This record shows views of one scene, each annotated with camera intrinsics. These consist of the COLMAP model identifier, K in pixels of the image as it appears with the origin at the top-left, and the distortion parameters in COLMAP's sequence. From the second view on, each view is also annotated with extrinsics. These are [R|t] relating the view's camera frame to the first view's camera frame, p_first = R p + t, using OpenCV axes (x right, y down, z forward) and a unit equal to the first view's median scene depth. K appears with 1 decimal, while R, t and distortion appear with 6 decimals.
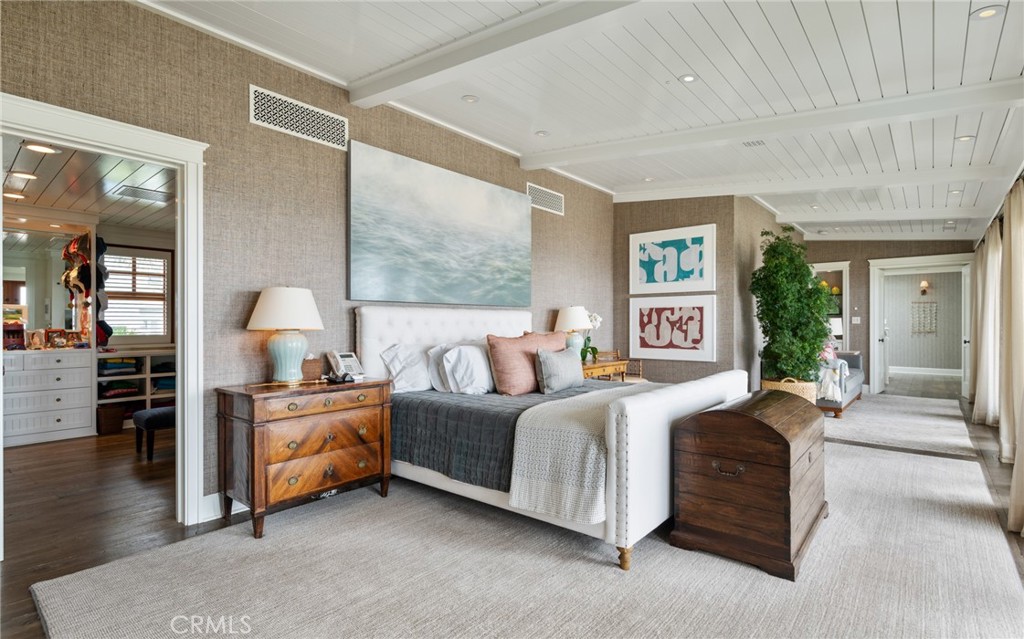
lens RADIAL K [[517.0, 0, 522.5], [0, 517.0, 321.1], [0, 0, 1]] dist [0.006154, 0.000529]
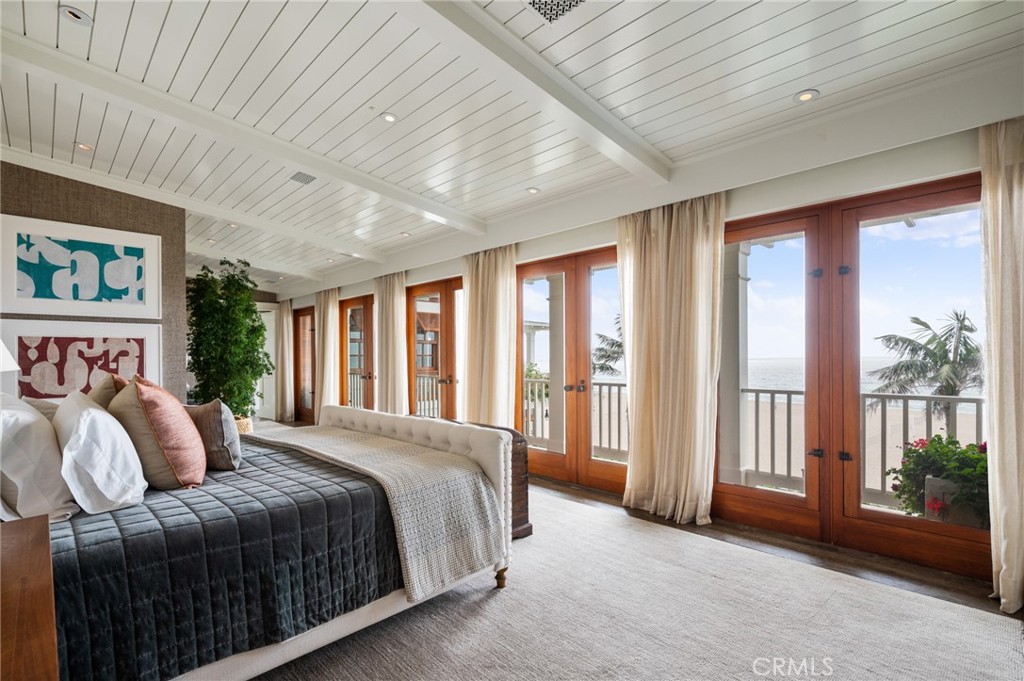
lens RADIAL K [[465.5, 0, 547.6], [0, 465.5, 360.1], [0, 0, 1]] dist [-0.002131, -0.000207]
pose [[0.059953, -0.004422, 0.998191, -0.306413], [0.001645, 0.999989, 0.004331, 0.002469], [-0.998200, 0.001383, 0.059960, 0.344255]]
